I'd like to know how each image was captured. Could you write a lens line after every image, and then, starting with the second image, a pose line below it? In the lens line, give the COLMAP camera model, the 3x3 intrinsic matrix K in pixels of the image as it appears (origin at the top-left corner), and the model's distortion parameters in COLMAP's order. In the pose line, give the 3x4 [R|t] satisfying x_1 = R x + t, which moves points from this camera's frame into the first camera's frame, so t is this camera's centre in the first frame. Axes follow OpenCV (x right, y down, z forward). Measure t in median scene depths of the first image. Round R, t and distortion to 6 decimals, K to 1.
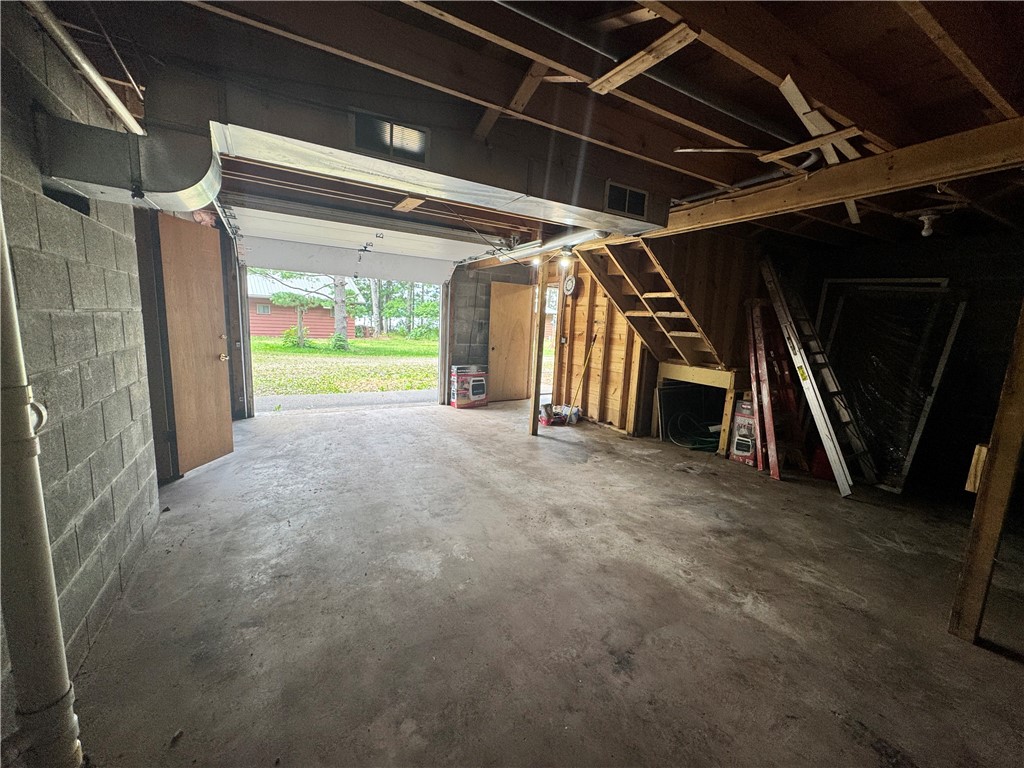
lens RADIAL K [[408.6, 0, 511.5], [0, 408.6, 385.4], [0, 0, 1]] dist [-0.000687, 0.000159]
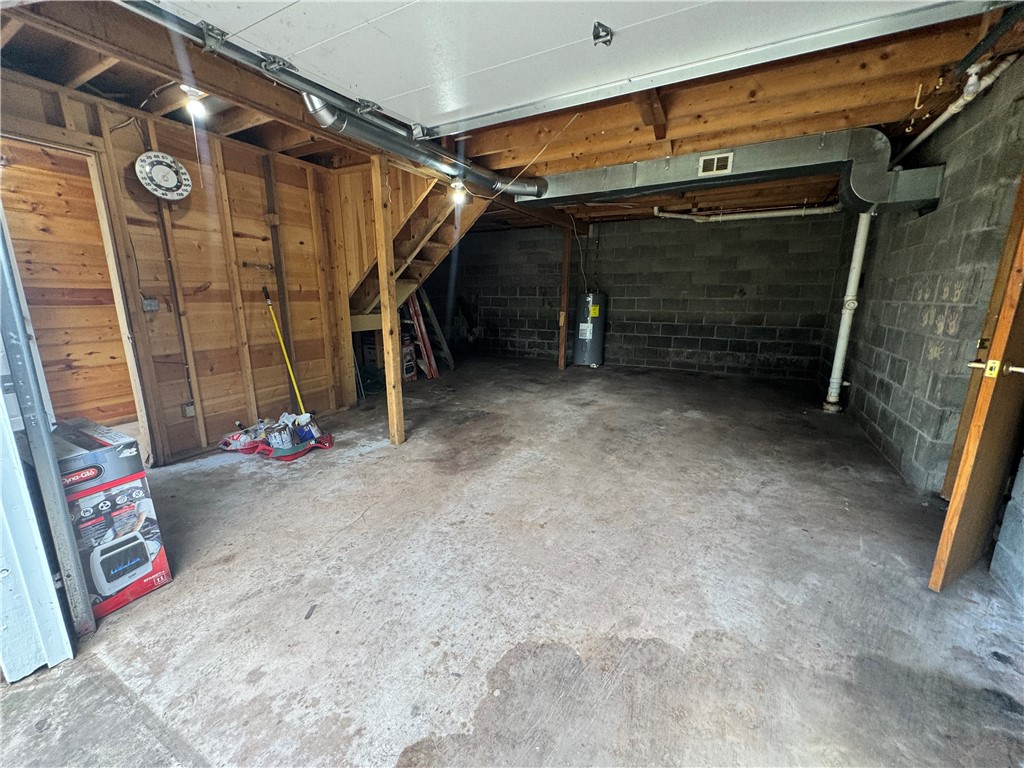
lens RADIAL K [[408.6, 0, 510.0], [0, 408.6, 383.4], [0, 0, 1]] dist [-0.000687, 0.000159]
pose [[-0.530104, -0.226841, 0.817027, -0.672525], [0.105491, 0.938423, 0.328990, -0.201897], [-0.841345, 0.260589, -0.473532, 1.369532]]
